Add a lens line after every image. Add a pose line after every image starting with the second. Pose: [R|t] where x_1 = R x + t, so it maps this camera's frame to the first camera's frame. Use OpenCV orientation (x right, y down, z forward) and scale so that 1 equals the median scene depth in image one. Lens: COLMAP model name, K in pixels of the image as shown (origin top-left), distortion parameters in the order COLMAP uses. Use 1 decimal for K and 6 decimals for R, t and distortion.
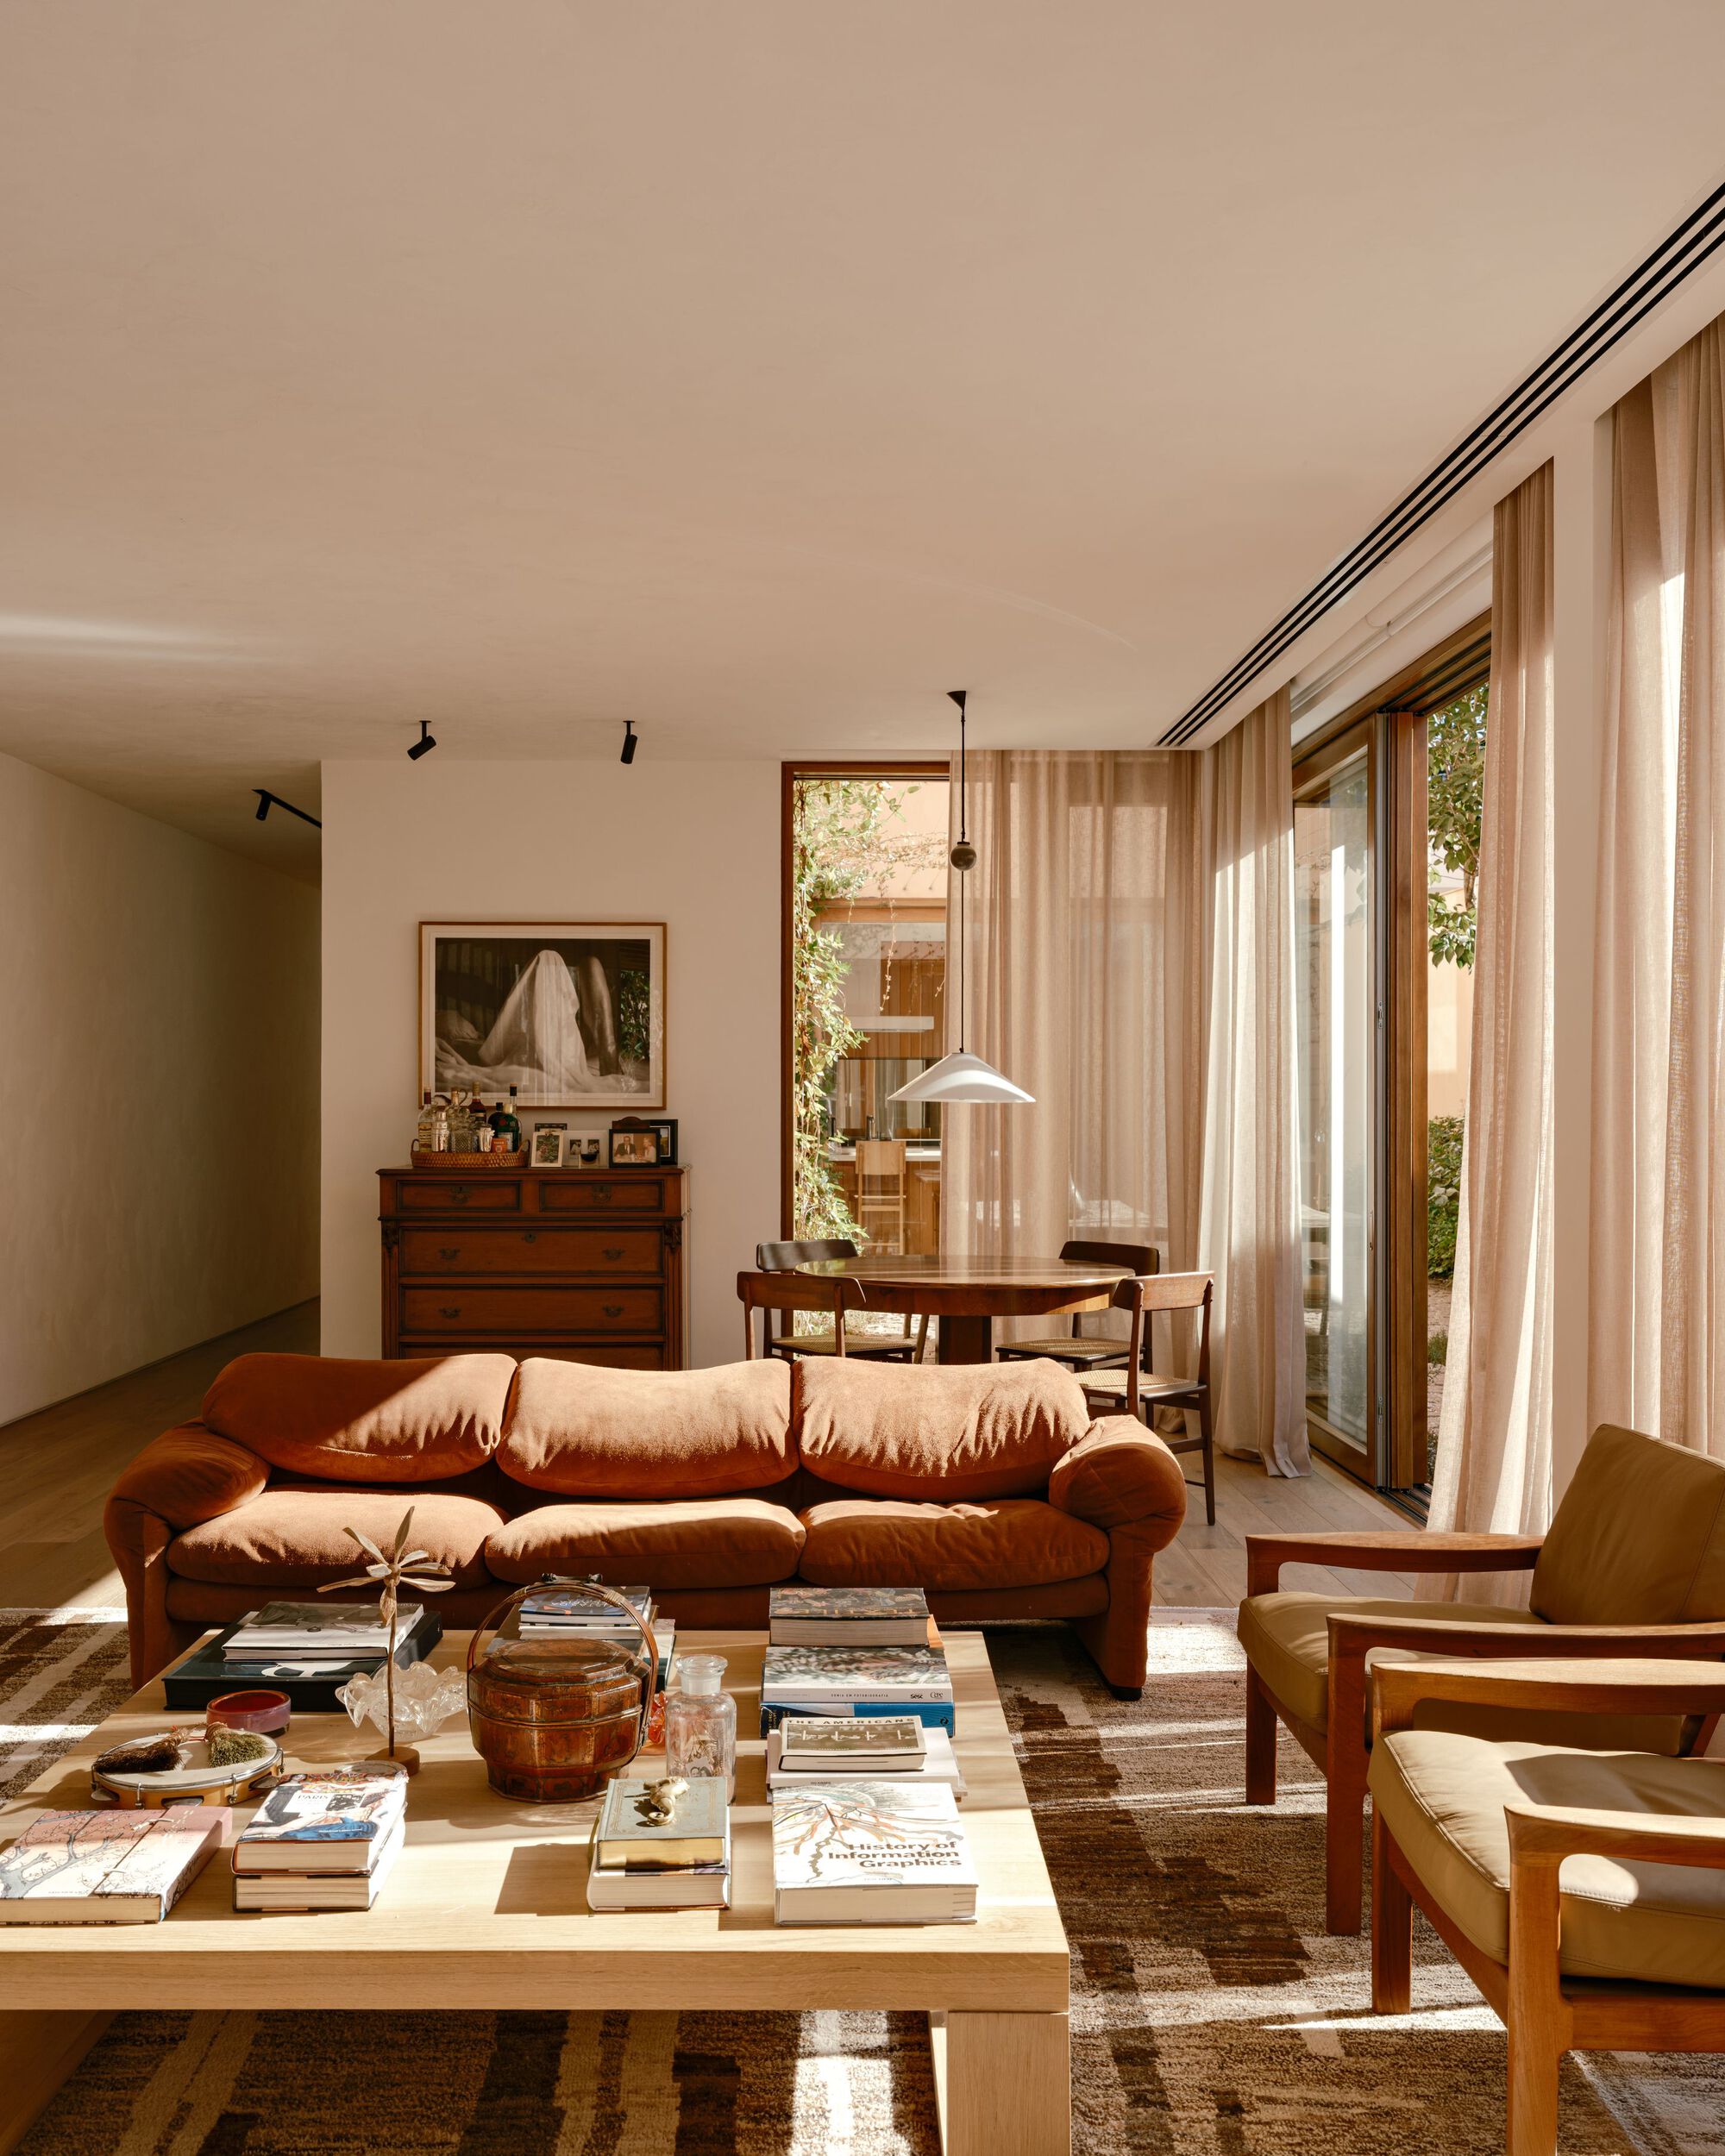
lens RADIAL K [[1945.8, 0, 849.0], [0, 1945.8, 1110.9], [0, 0, 1]] dist [-0.000533, 0.024054]
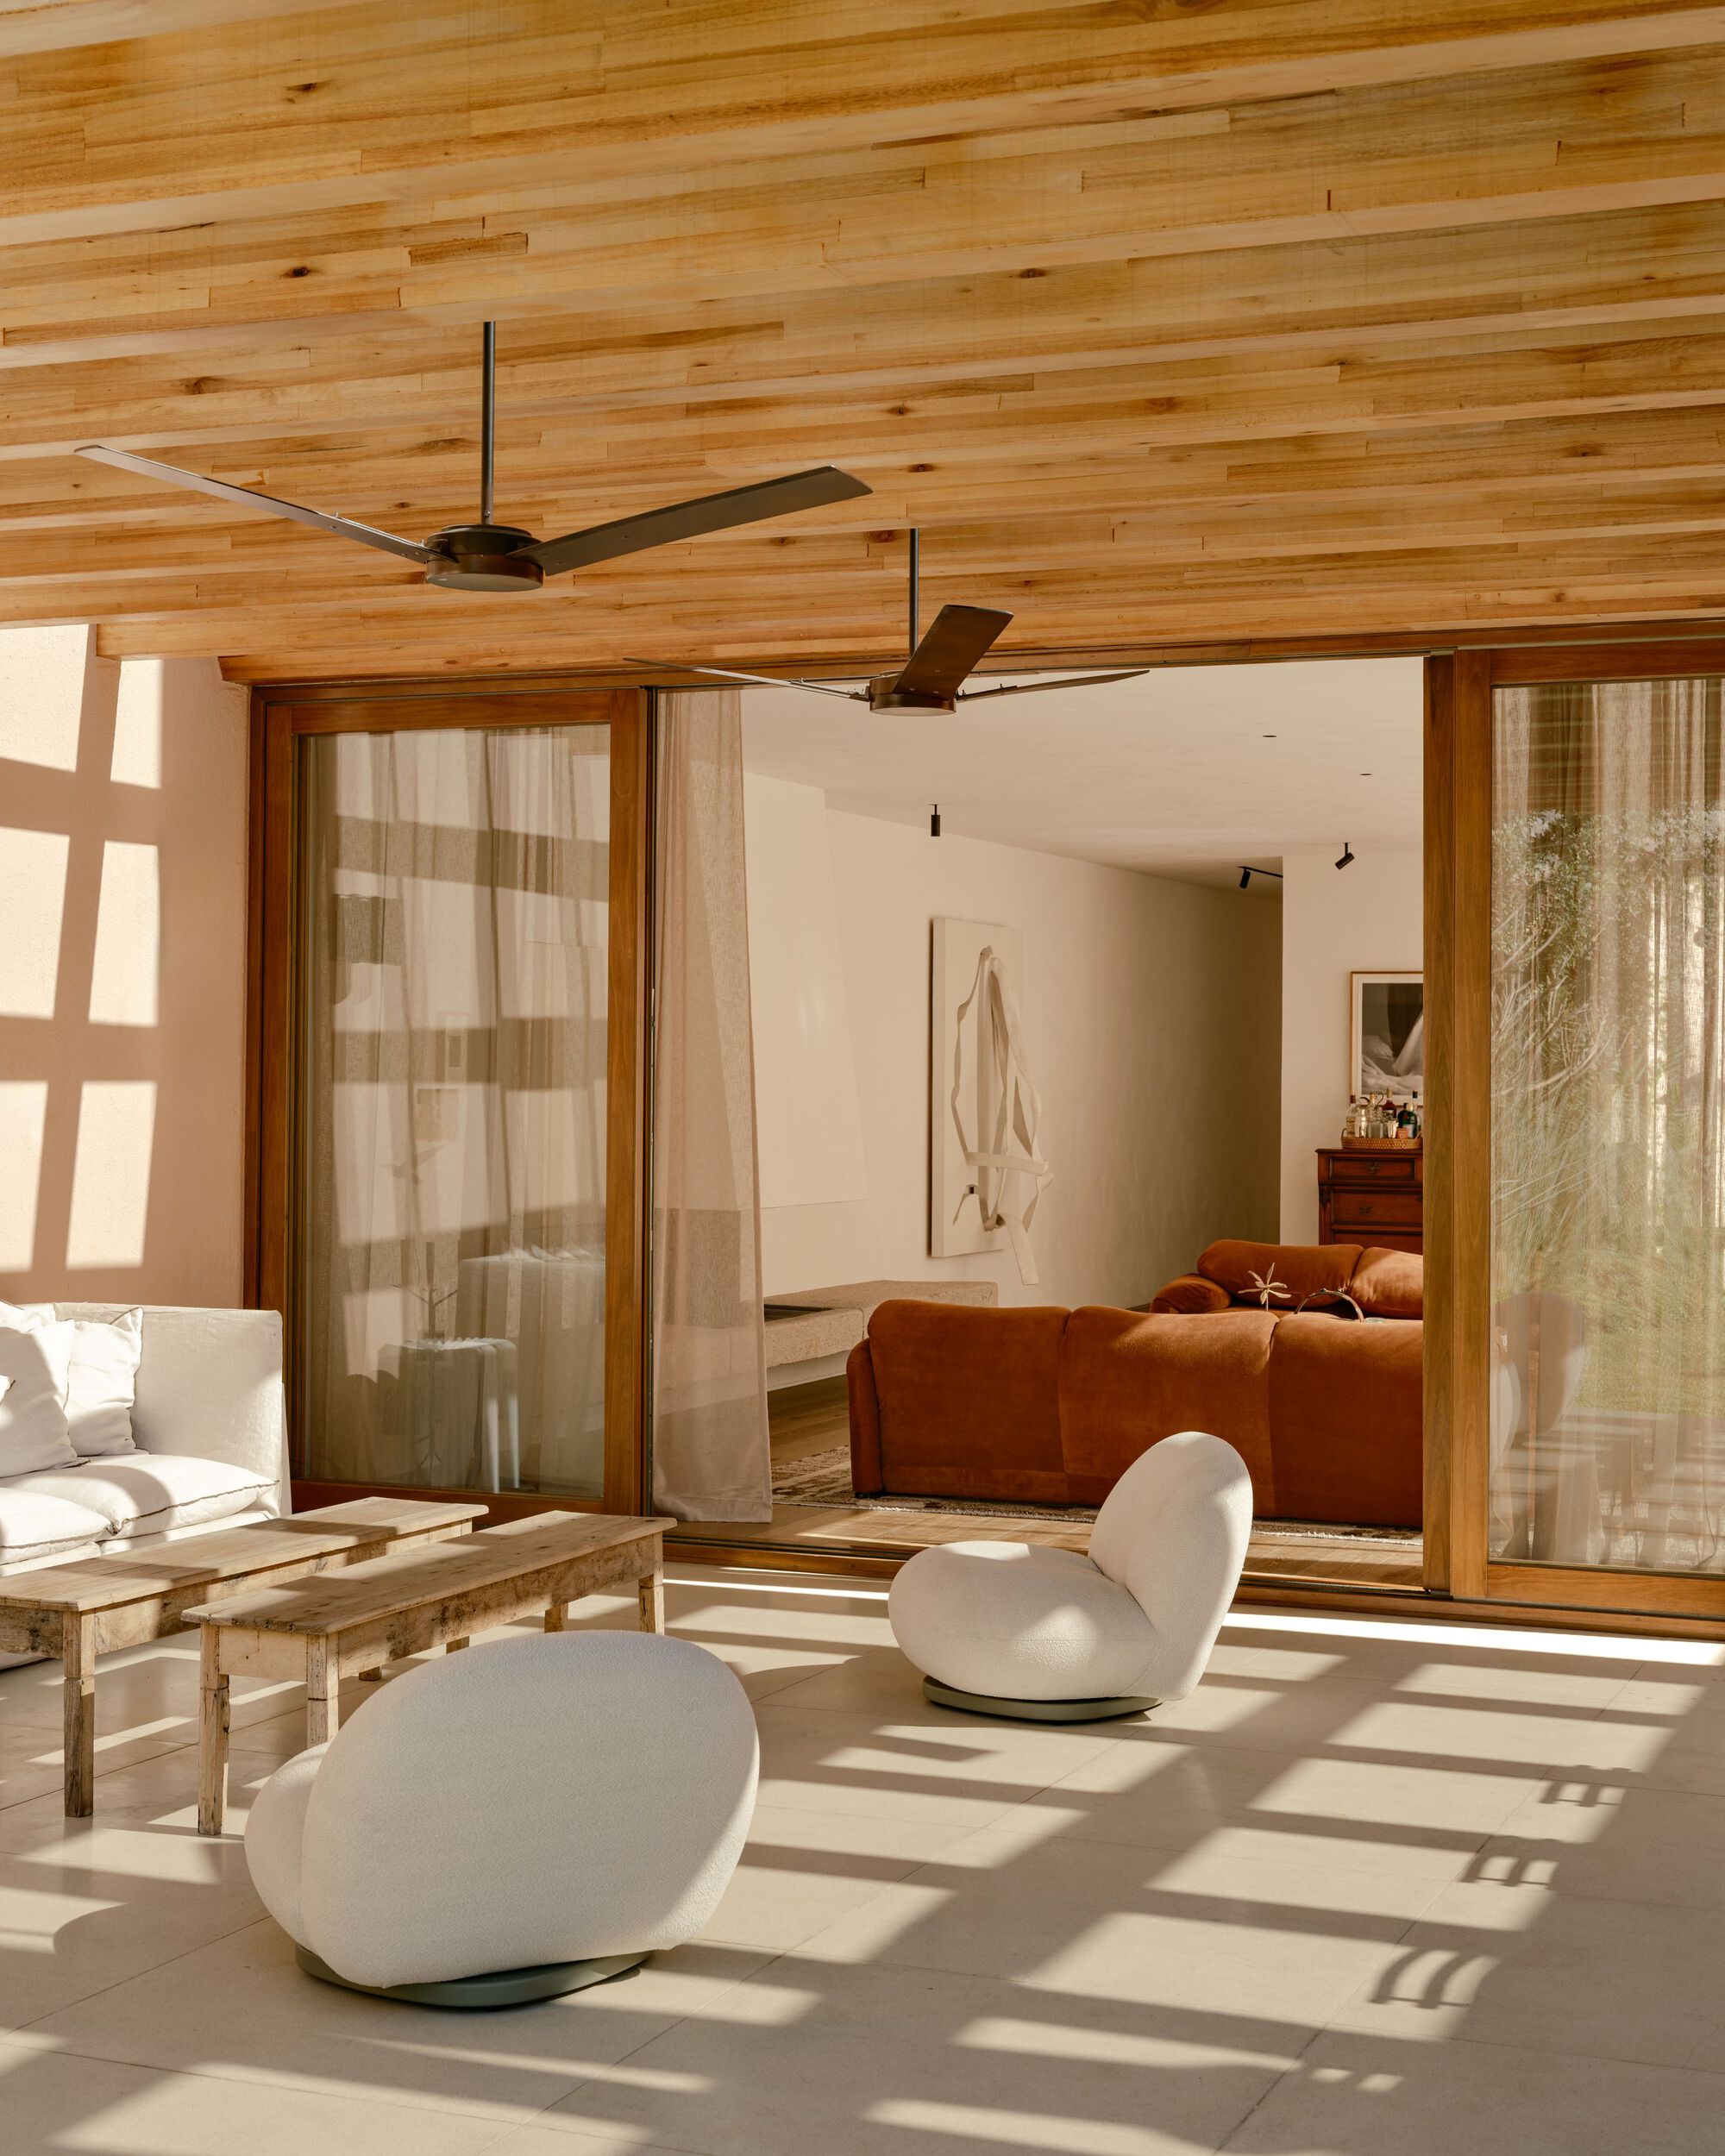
lens RADIAL K [[3044.0, 0, 857.1], [0, 3044.0, 1071.9], [0, 0, 1]] dist [0.255318, 0.000000]
pose [[0.908100, 0.002619, -0.418746, 0.558064], [-0.006441, 0.999950, -0.007714, -0.010137], [0.418705, 0.009702, 0.908071, -1.682873]]
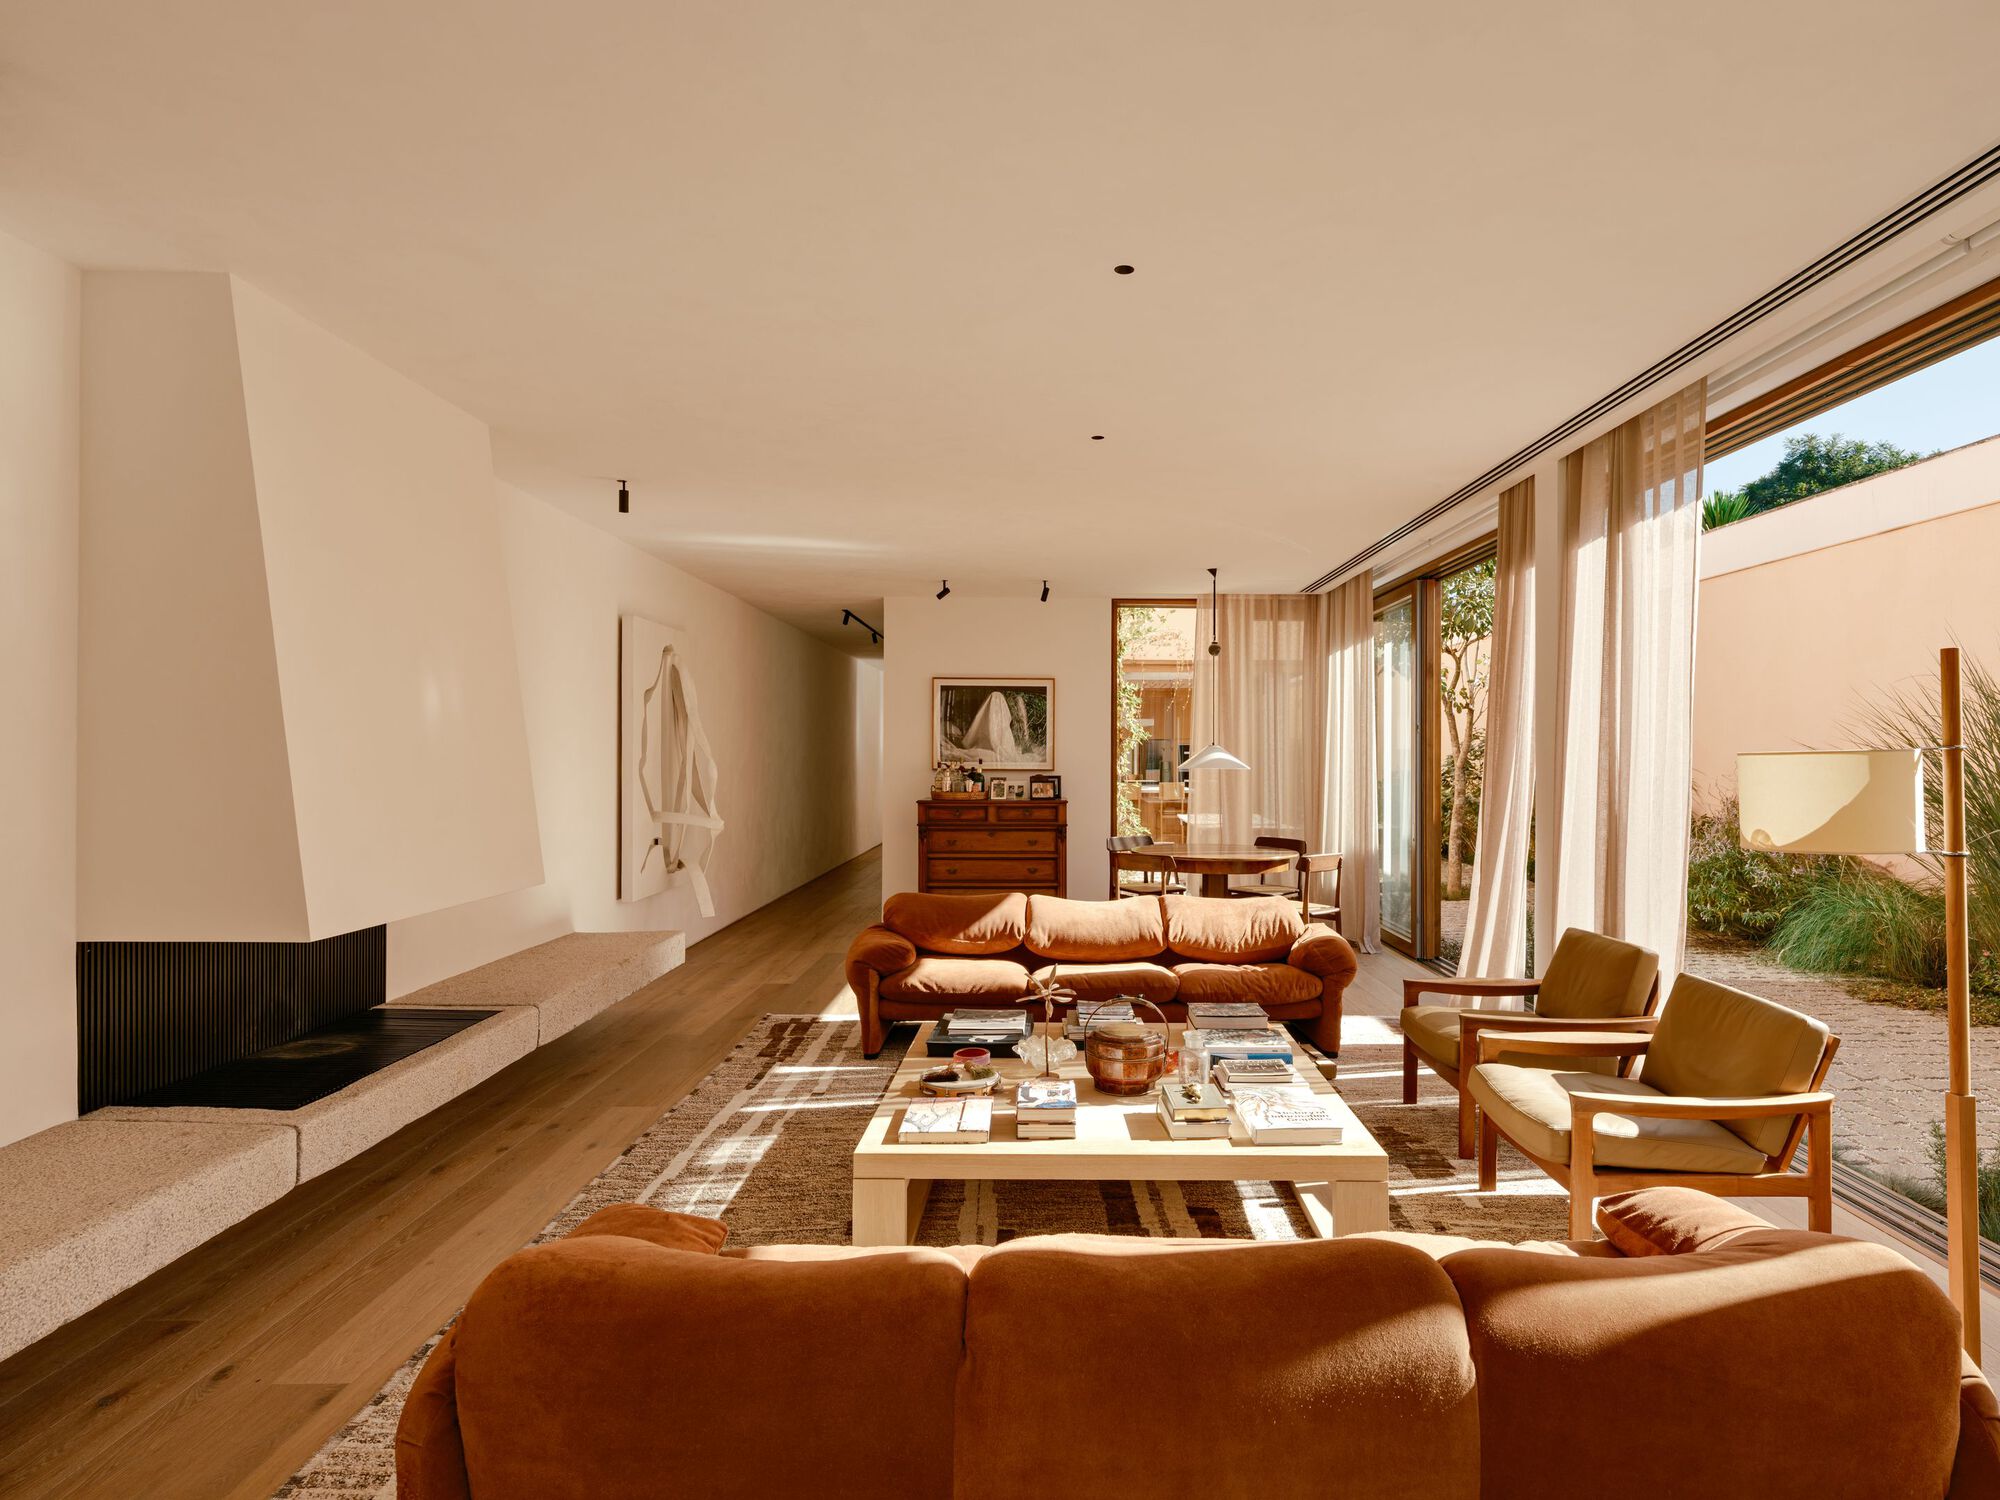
lens RADIAL K [[1032.3, 0, 1065.4], [0, 1032.3, 752.9], [0, 0, 1]] dist [-0.008257, -0.001115]
pose [[0.999996, 0.002369, -0.001275, -0.121747], [-0.002378, 0.999972, -0.007097, -0.017239], [0.001258, 0.007100, 0.999974, -0.104377]]
